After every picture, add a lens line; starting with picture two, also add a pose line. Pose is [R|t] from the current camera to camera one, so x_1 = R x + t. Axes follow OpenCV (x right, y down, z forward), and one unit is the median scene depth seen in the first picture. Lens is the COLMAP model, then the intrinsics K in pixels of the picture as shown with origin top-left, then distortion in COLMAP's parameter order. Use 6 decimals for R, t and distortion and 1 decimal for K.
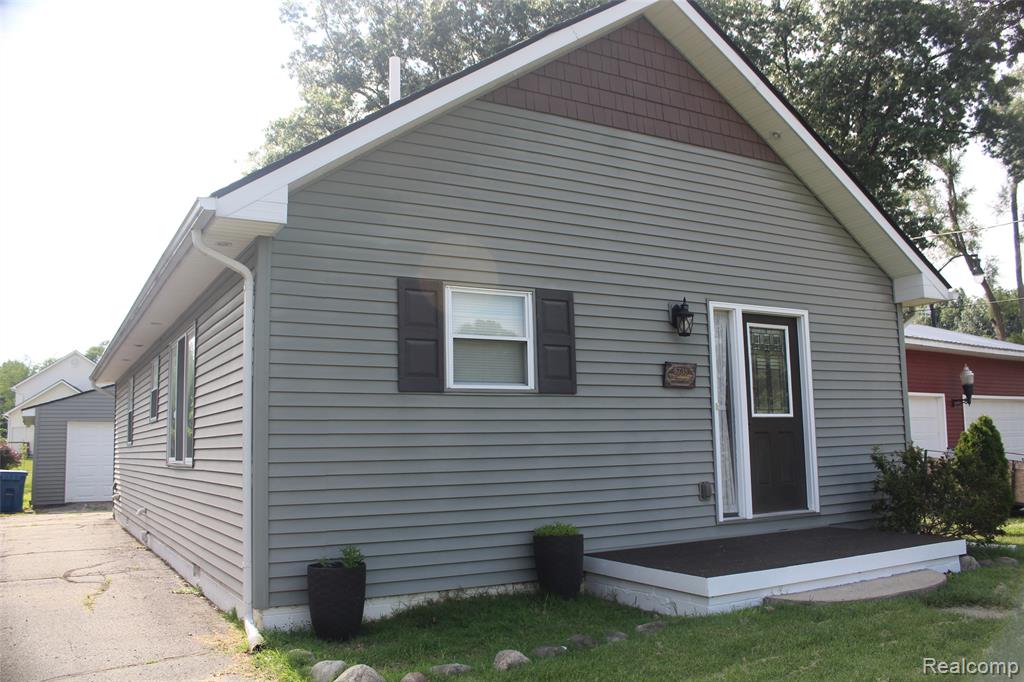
lens RADIAL K [[853.0, 0, 520.7], [0, 853.0, 344.4], [0, 0, 1]] dist [-0.158251, 0.128360]
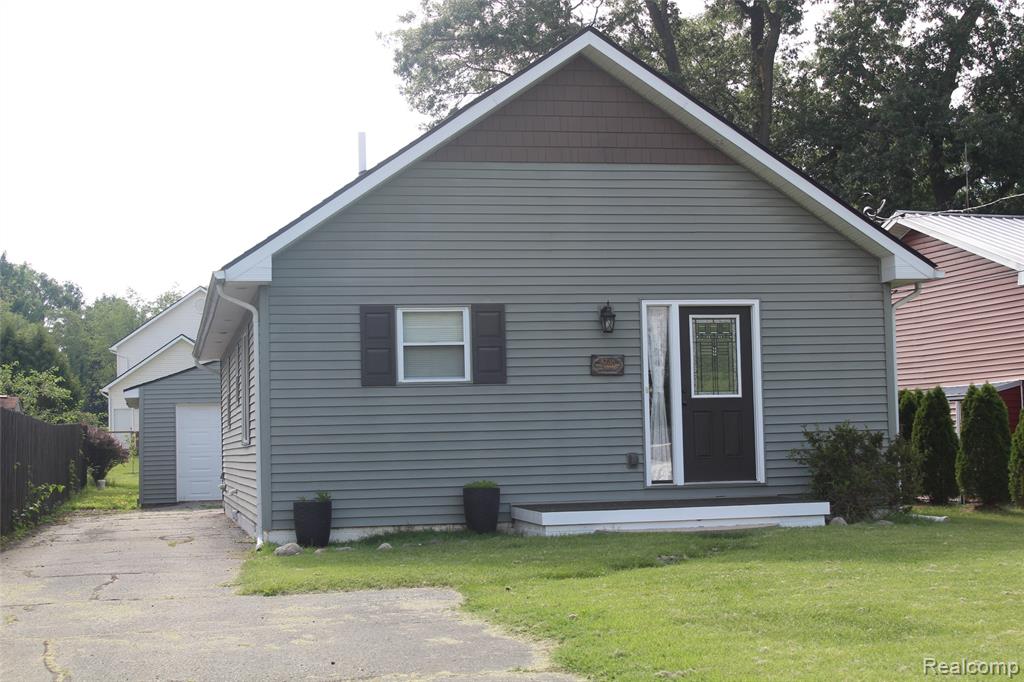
lens RADIAL K [[1574.8, 0, 512.8], [0, 1574.8, 338.3], [0, 0, 1]] dist [-0.034914, 0.000000]
pose [[0.953293, -0.023370, -0.301142, 0.749929], [0.041779, 0.997621, 0.054835, -0.133178], [0.299144, -0.064856, 0.952001, -1.203667]]
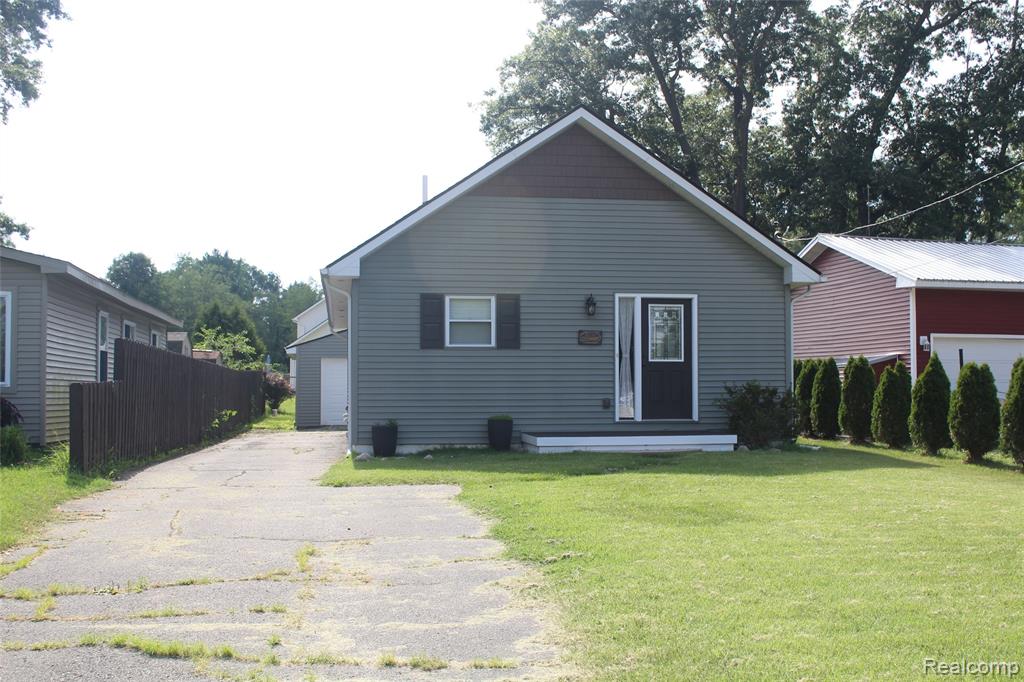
lens RADIAL K [[1111.3, 0, 513.3], [0, 1111.3, 343.2], [0, 0, 1]] dist [-0.106276, 0.000000]
pose [[0.934108, 0.002787, -0.356980, 0.877864], [0.026383, 0.996696, 0.076819, -0.136023], [0.356014, -0.081175, 0.930948, -1.231654]]
